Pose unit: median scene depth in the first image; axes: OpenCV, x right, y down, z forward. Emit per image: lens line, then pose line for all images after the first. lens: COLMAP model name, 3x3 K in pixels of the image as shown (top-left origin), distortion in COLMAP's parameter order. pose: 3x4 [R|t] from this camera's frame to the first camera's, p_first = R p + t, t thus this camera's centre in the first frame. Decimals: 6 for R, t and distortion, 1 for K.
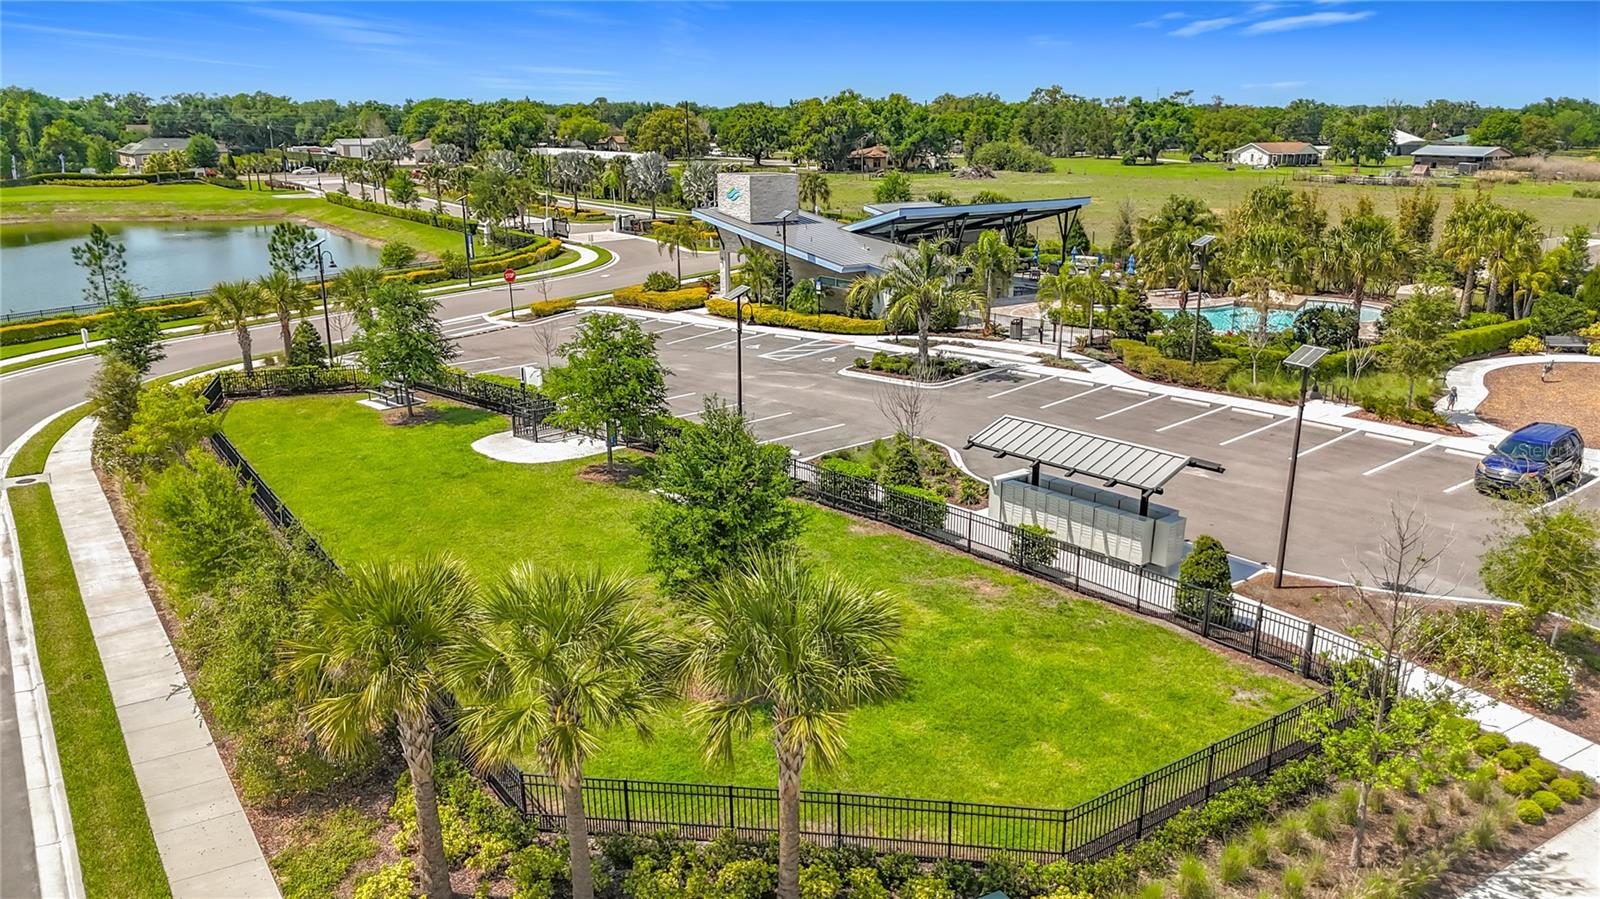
lens RADIAL K [[1174.7, 0, 800.0], [0, 1174.7, 449.5], [0, 0, 1]] dist [-0.007785, -0.005495]
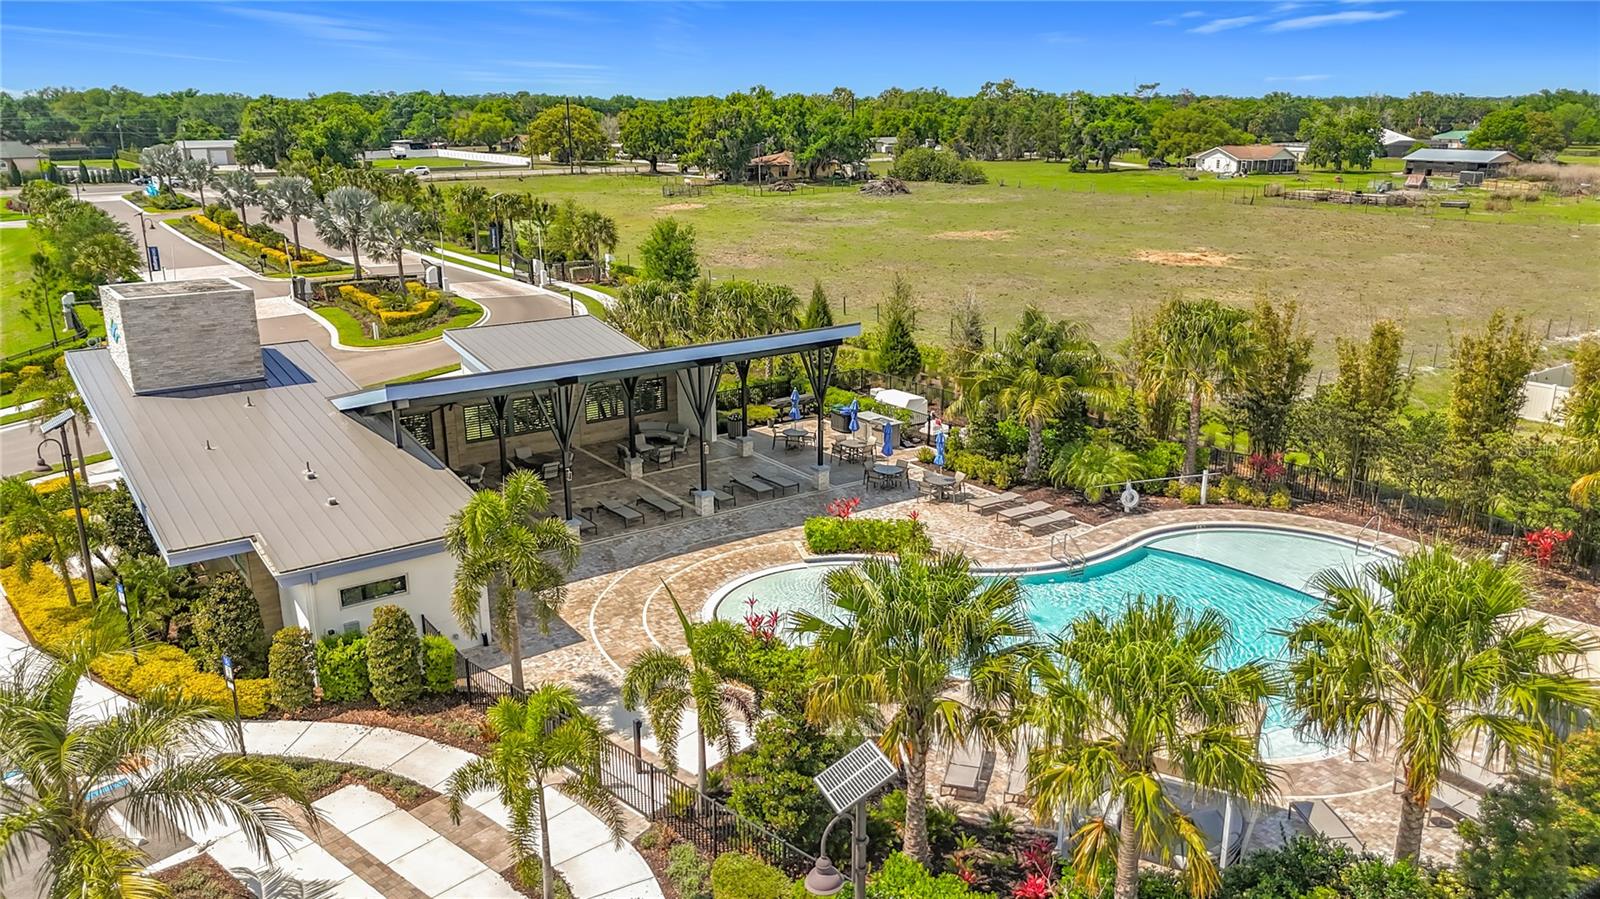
lens RADIAL K [[1146.8, 0, 800.0], [0, 1146.8, 449.5], [0, 0, 1]] dist [0.008230, -0.006802]
pose [[0.999936, -0.003826, 0.010632, 0.065085], [0.003670, 0.999885, 0.014701, -0.050207], [-0.010687, -0.014661, 0.999835, 0.147704]]
